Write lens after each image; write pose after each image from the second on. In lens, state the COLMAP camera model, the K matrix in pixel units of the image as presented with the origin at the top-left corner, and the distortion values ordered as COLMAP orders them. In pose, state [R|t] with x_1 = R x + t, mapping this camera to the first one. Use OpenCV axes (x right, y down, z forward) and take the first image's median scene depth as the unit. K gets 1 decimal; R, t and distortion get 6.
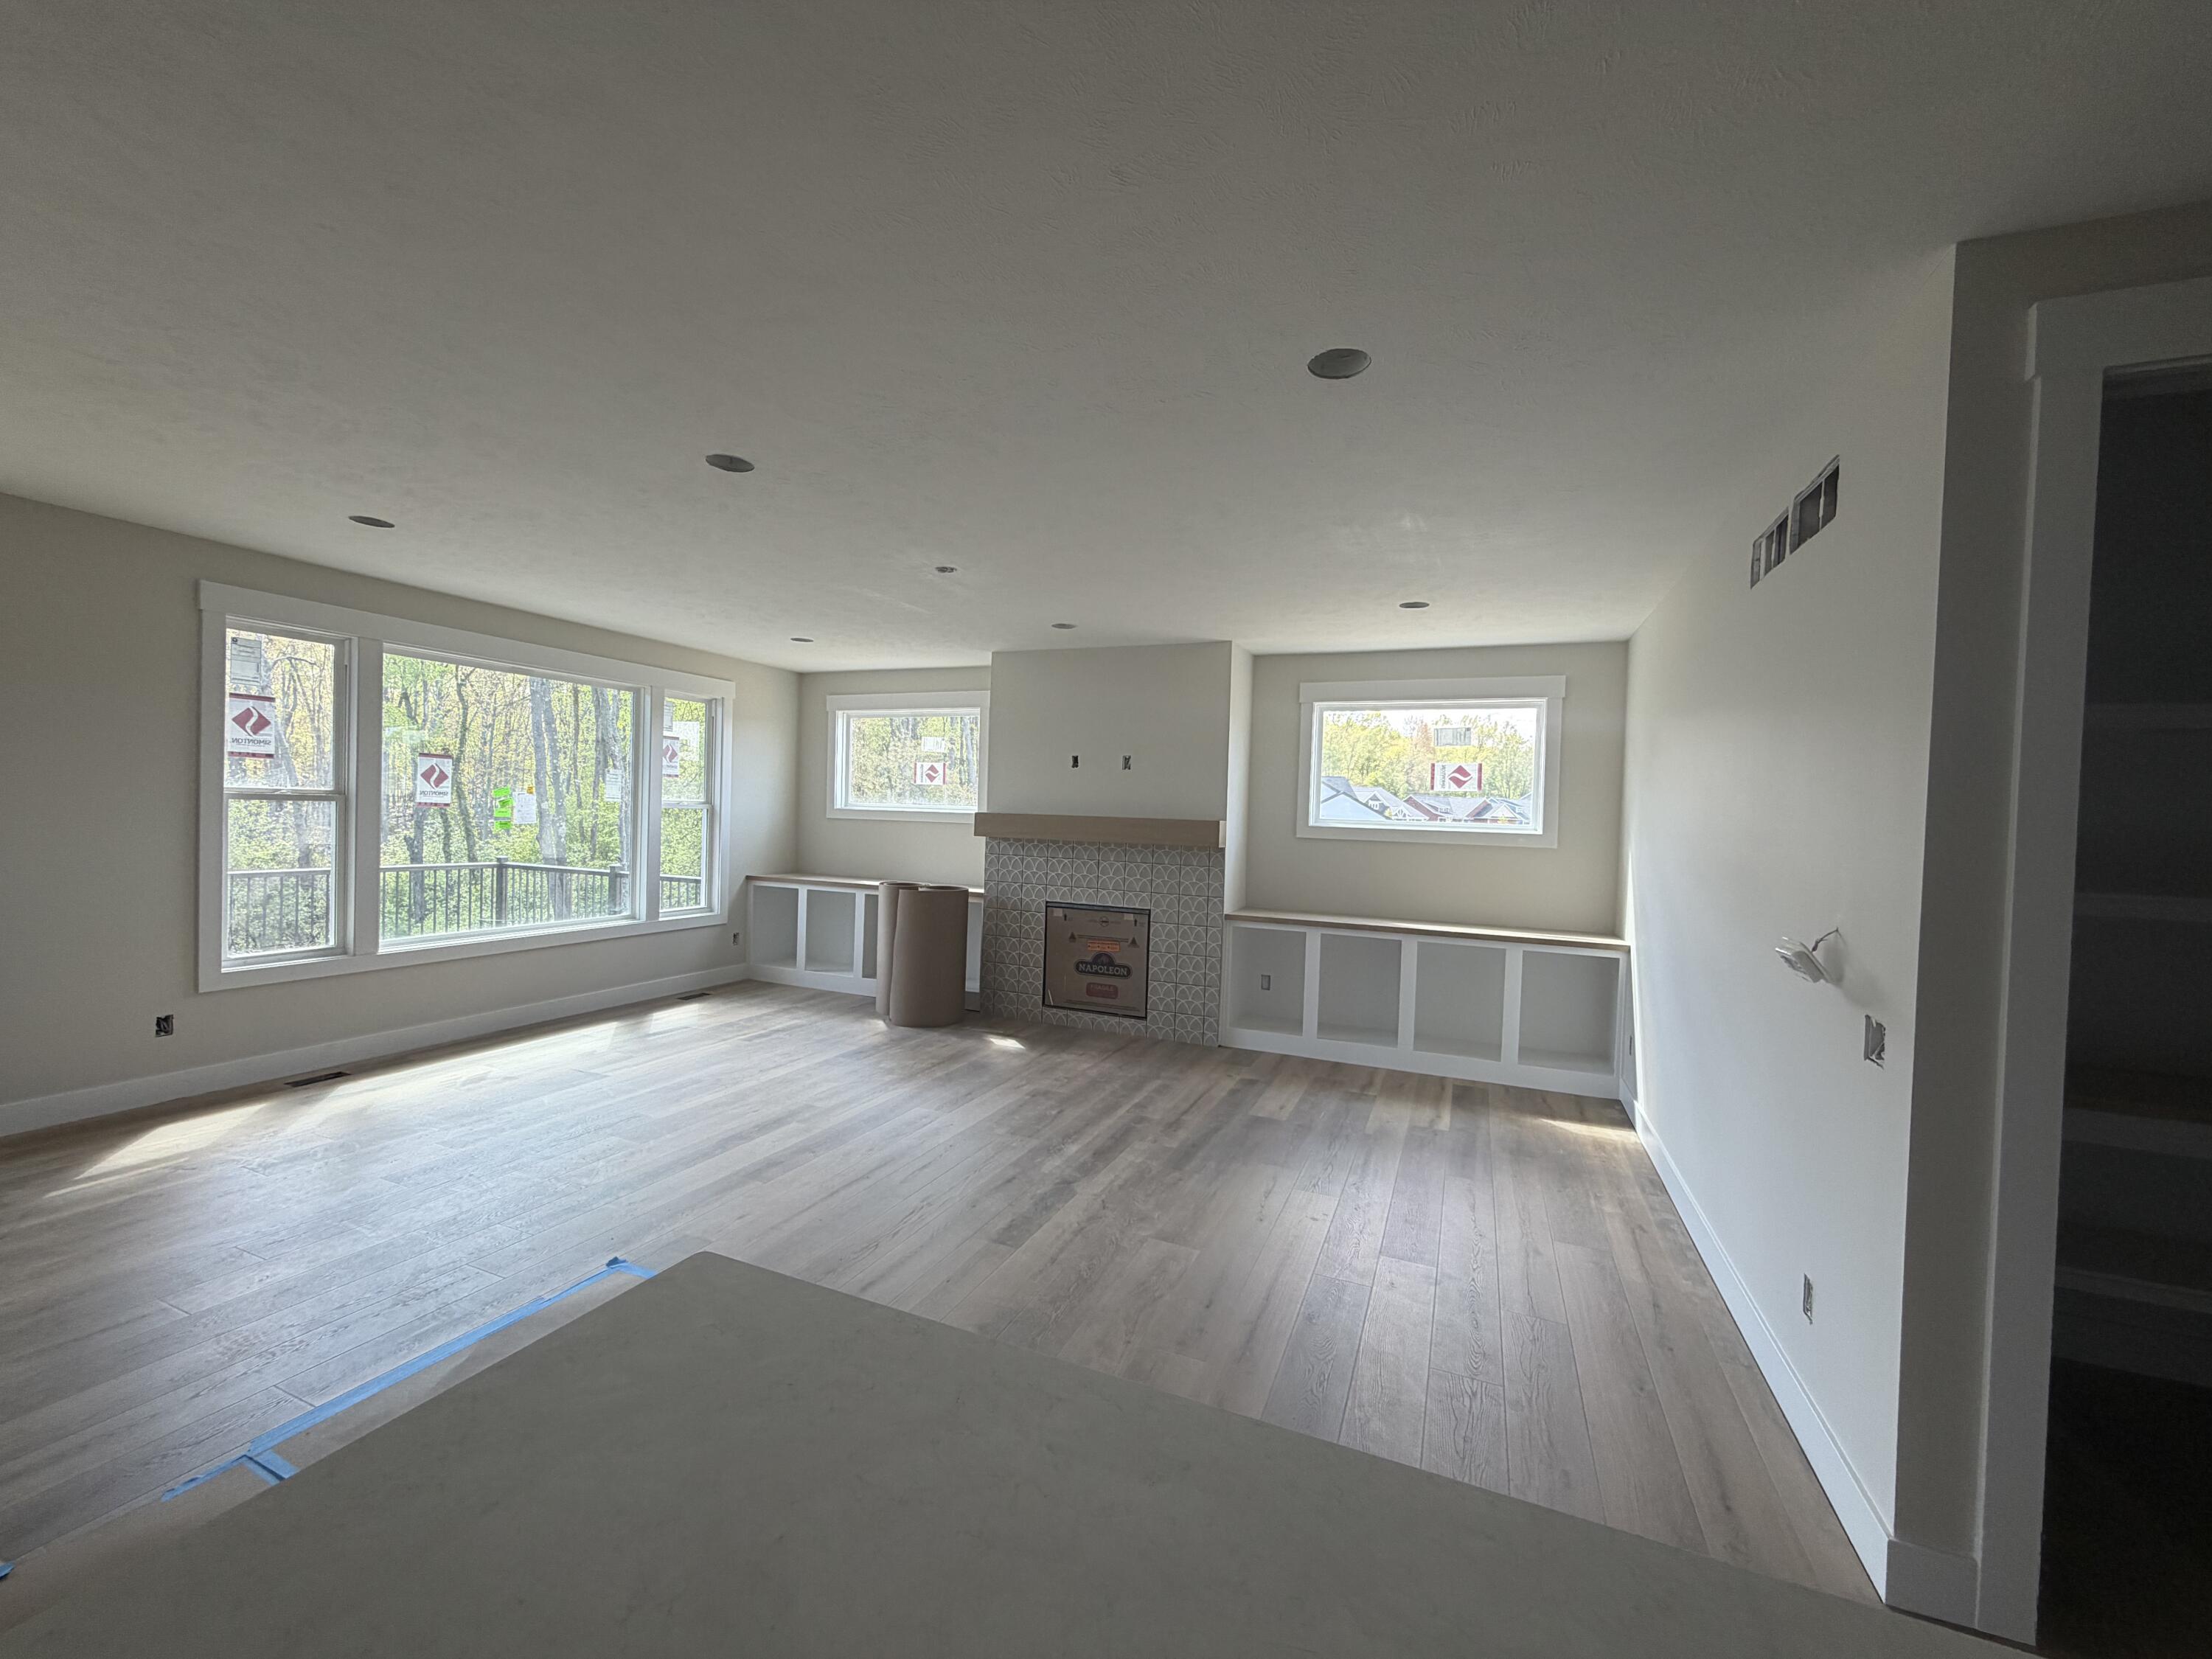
lens RADIAL K [[878.4, 0, 1106.0], [0, 878.4, 829.5], [0, 0, 1]] dist [-0.001878, 0.000079]
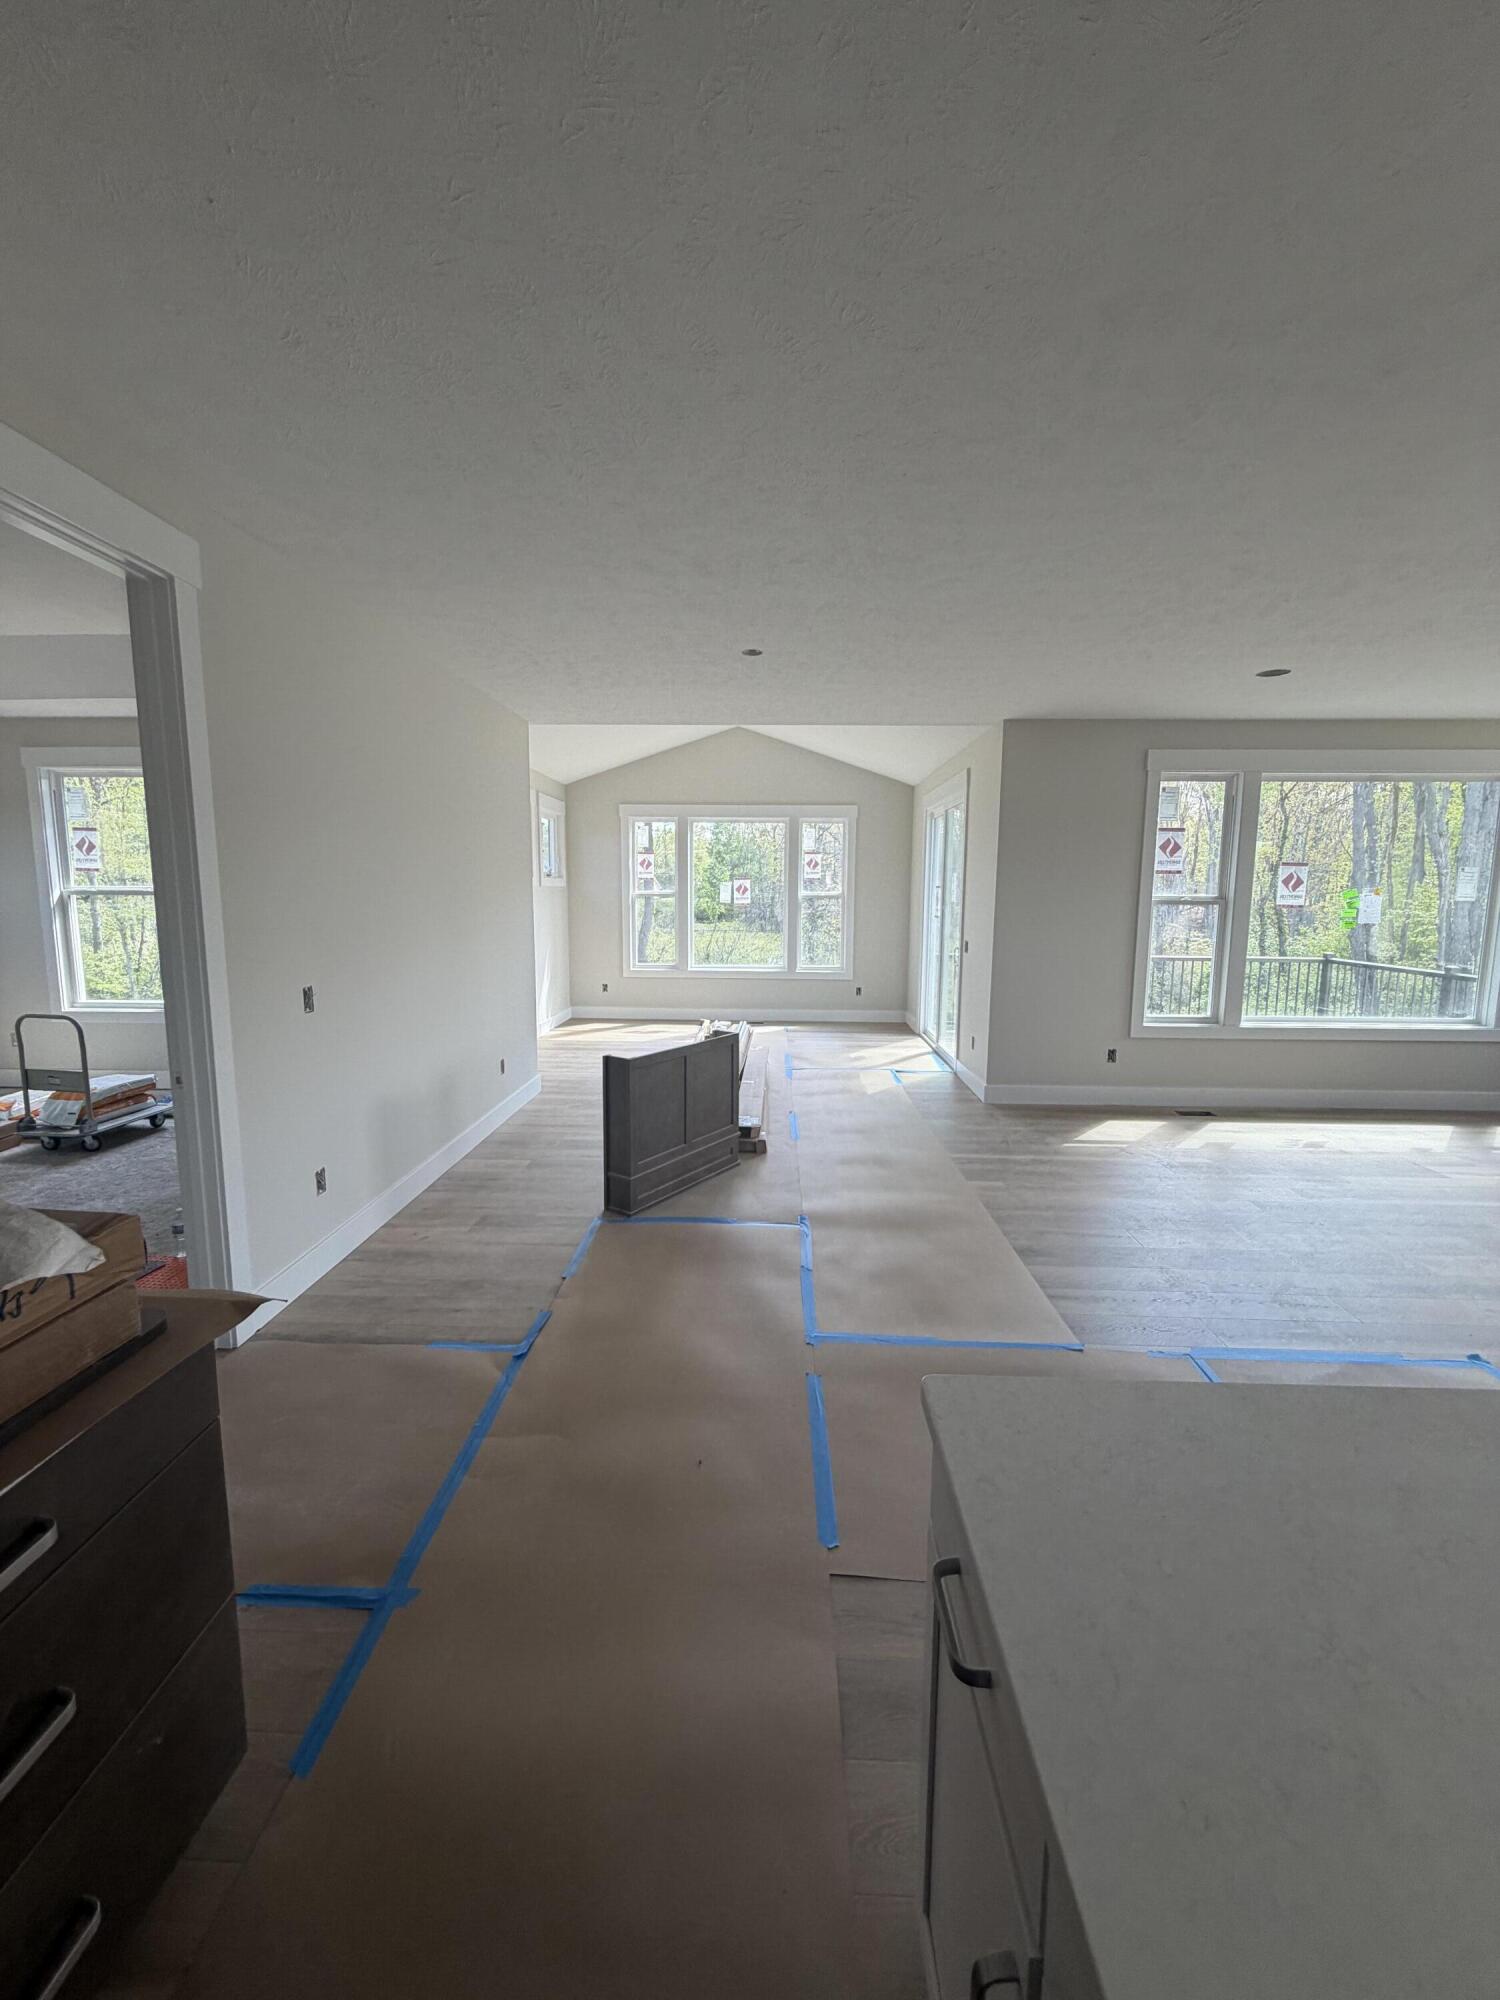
lens RADIAL K [[794.2, 0, 743.7], [0, 794.2, 994.0], [0, 0, 1]] dist [-0.001878, 0.000079]
pose [[0.351887, 0.090198, -0.931686, -0.025562], [-0.012321, 0.995707, 0.091742, -0.000251], [0.935961, -0.020804, 0.351488, -0.065543]]
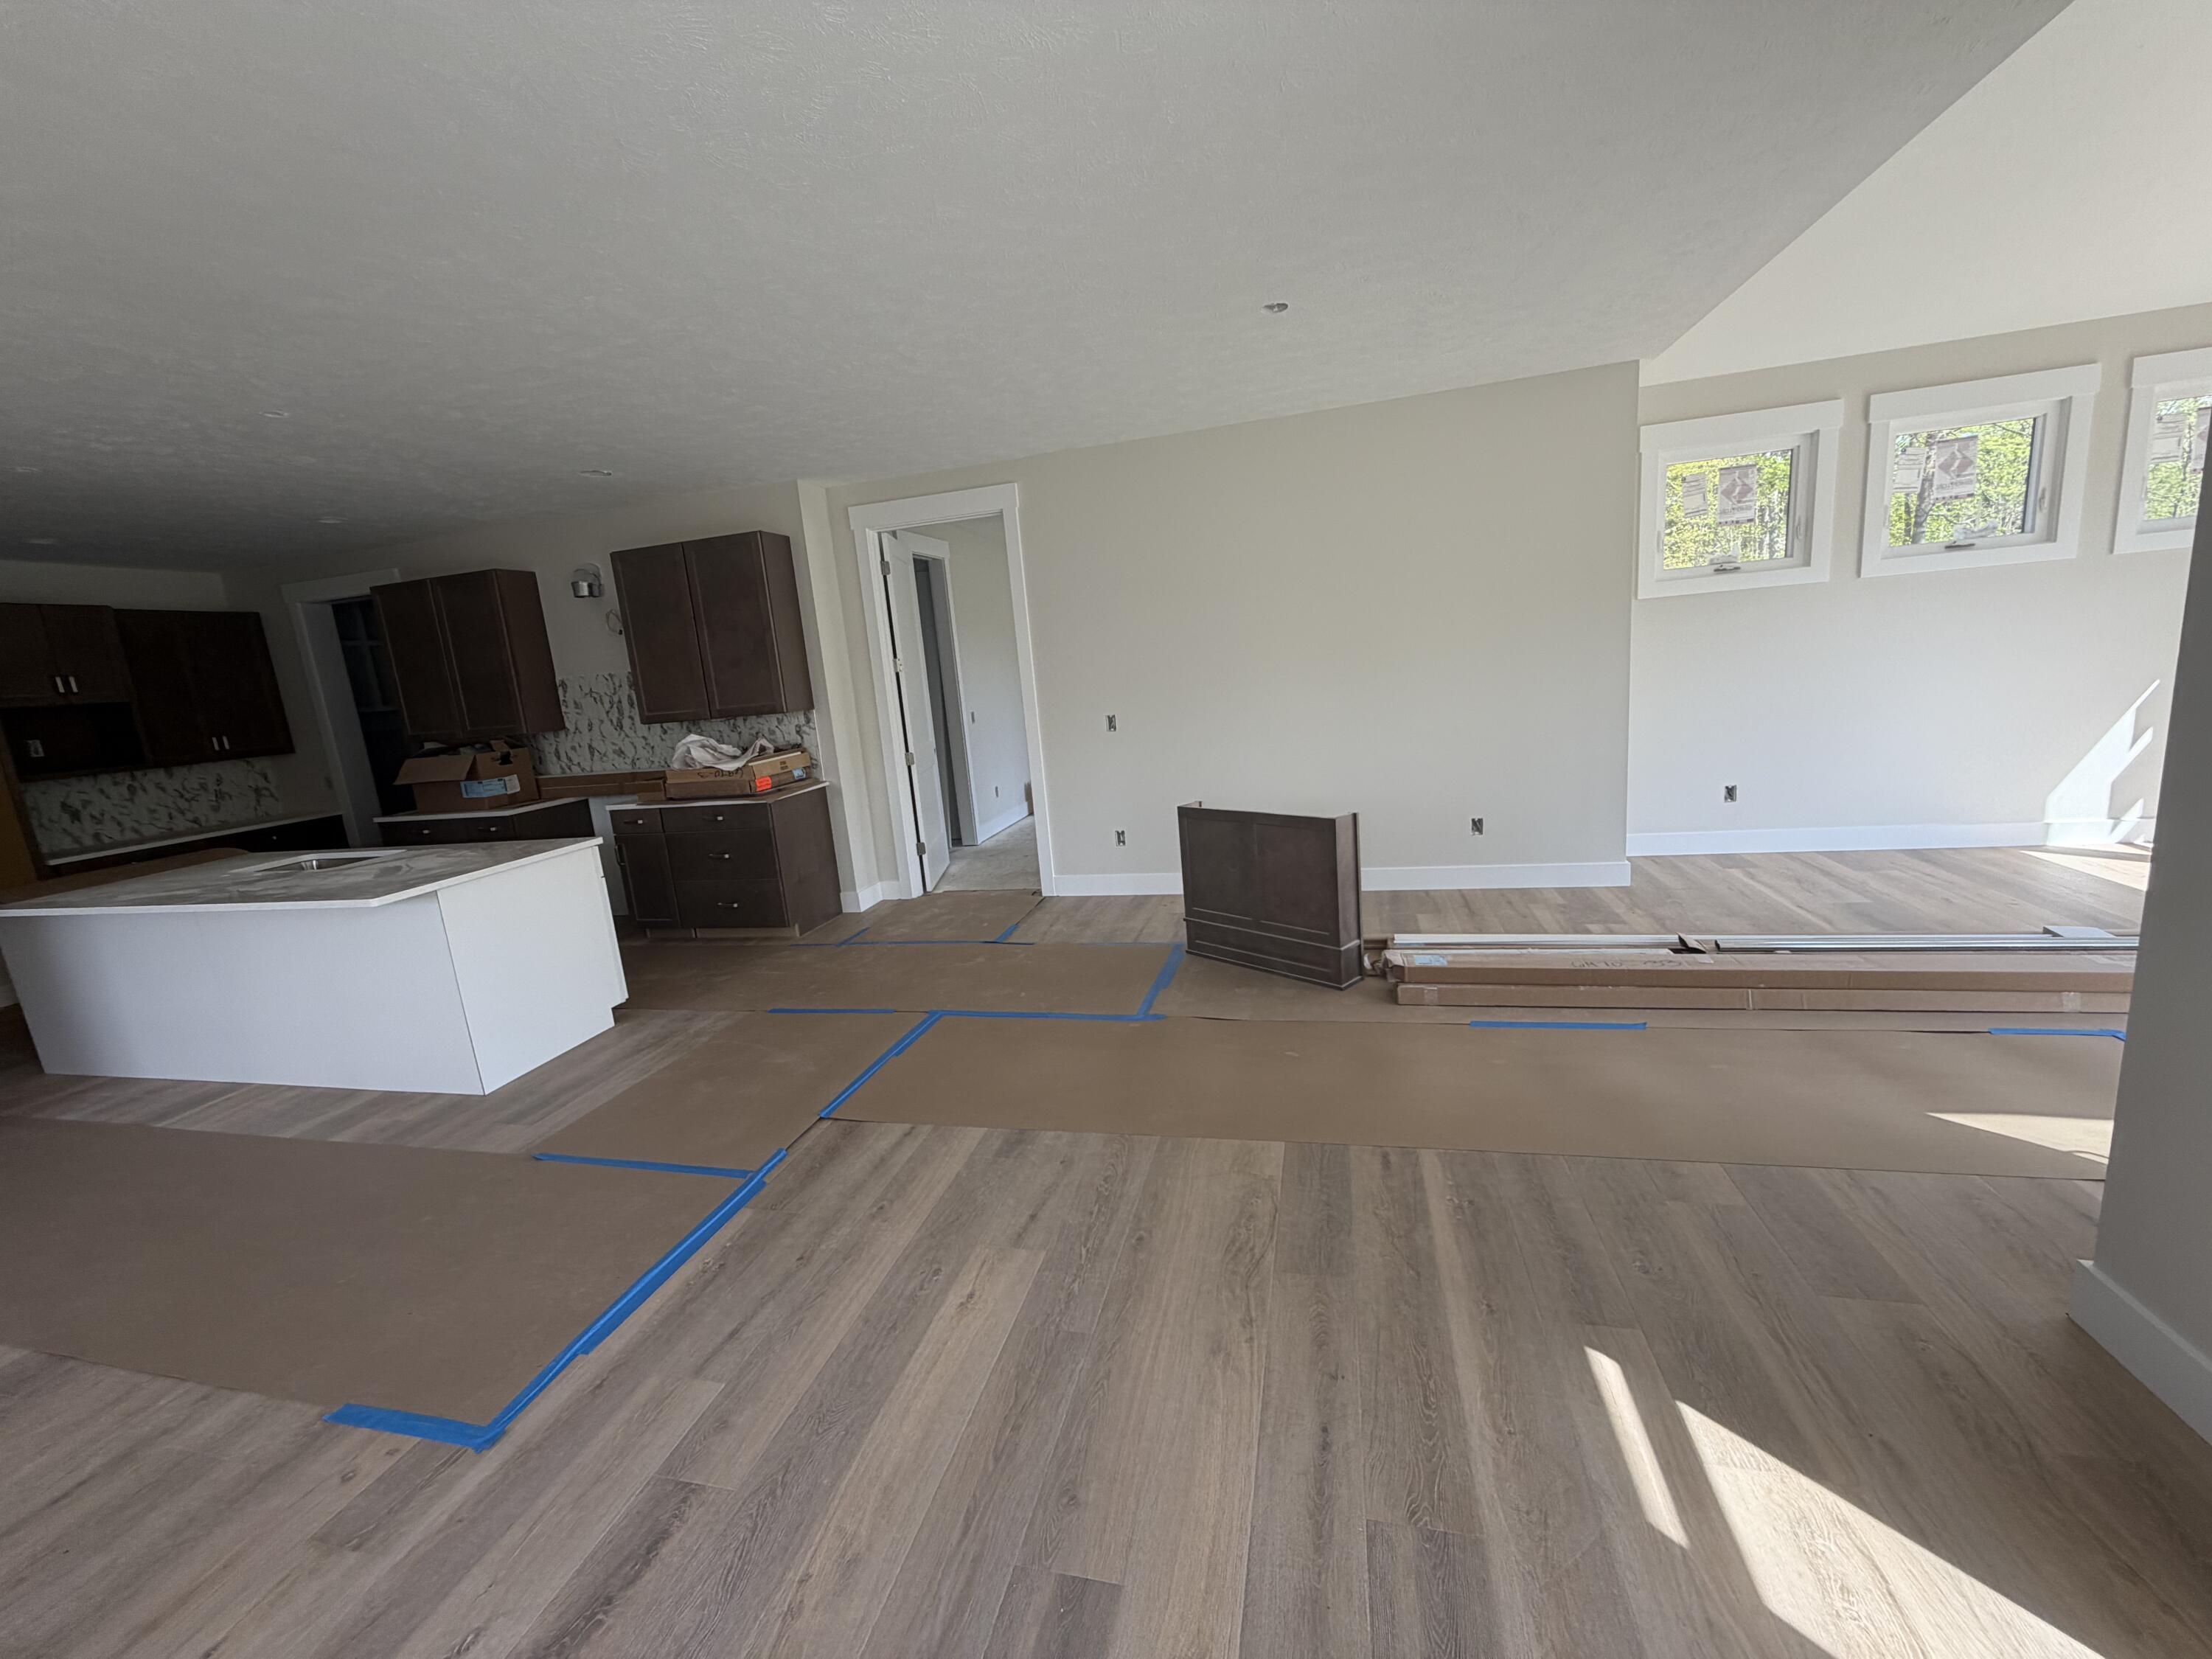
lens RADIAL K [[878.4, 0, 1106.0], [0, 878.4, 829.5], [0, 0, 1]] dist [-0.001878, 0.000079]
pose [[-0.986605, 0.081187, -0.141493, -0.542929], [0.051434, 0.977933, 0.202487, -0.027415], [0.154810, 0.192497, -0.969009, 0.915097]]
